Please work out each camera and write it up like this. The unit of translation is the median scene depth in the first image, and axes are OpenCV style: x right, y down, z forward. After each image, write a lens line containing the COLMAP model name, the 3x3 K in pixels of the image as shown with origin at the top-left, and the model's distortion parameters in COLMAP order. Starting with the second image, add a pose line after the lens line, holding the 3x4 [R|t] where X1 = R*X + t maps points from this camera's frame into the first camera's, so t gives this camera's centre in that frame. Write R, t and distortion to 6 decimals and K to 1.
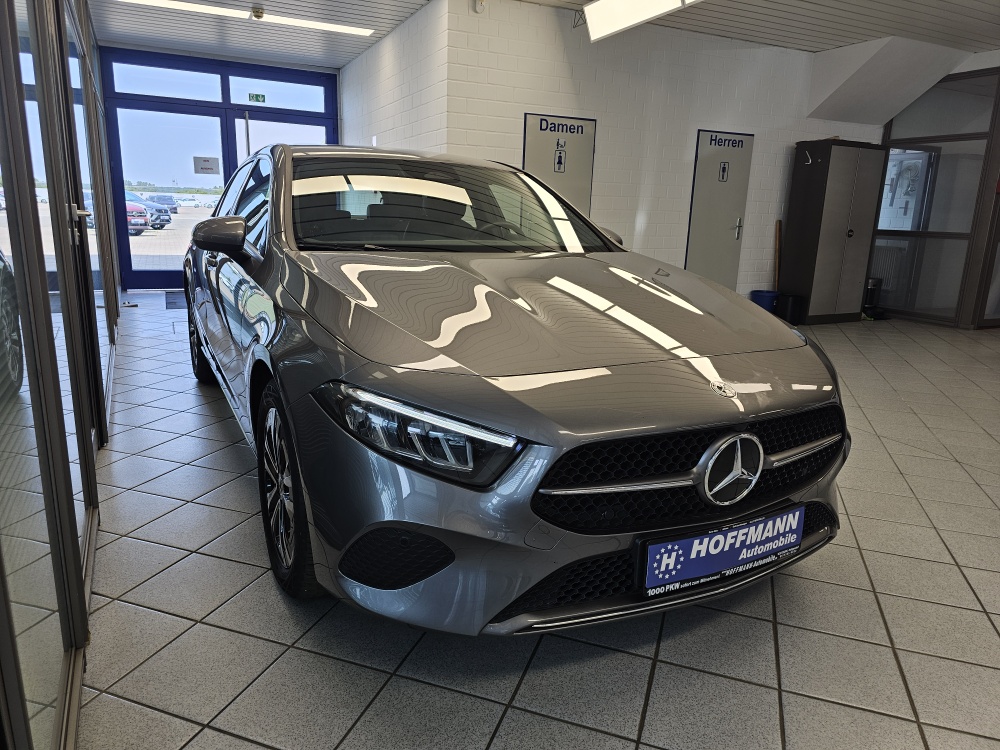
lens RADIAL K [[683.9, 0, 499.4], [0, 683.9, 360.0], [0, 0, 1]] dist [0.037853, -0.041842]
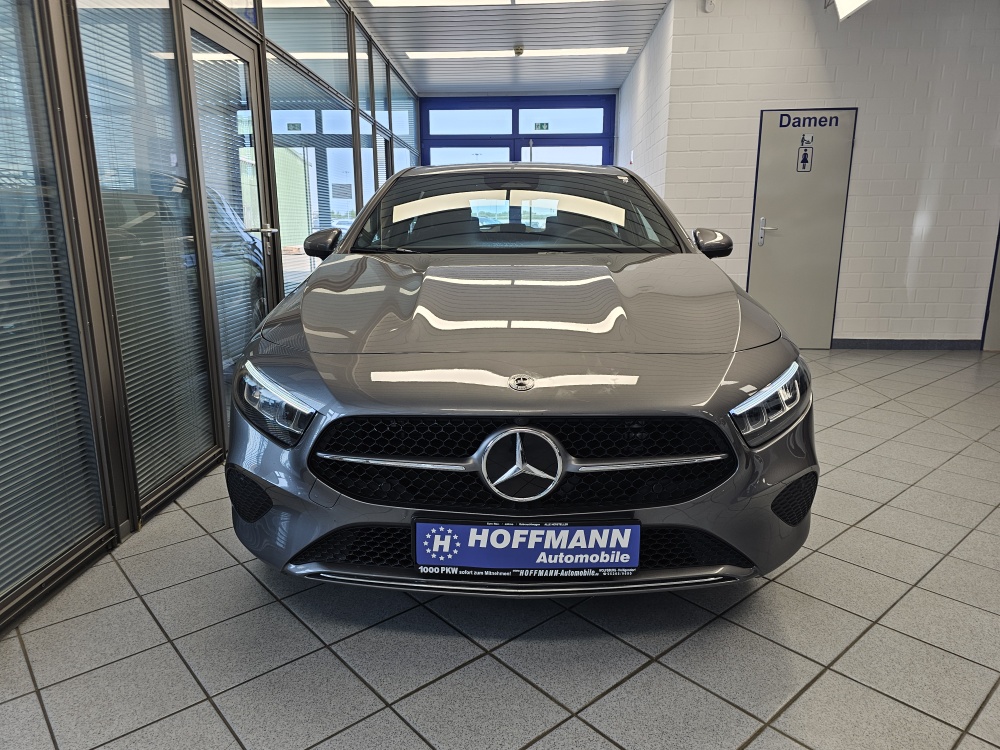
lens RADIAL K [[679.1, 0, 490.4], [0, 679.1, 366.9], [0, 0, 1]] dist [0.048033, -0.053897]
pose [[0.865406, 0.067136, -0.496554, 0.739469], [-0.075097, 0.997168, 0.003940, 0.020836], [0.495413, 0.033879, 0.867997, 0.138192]]
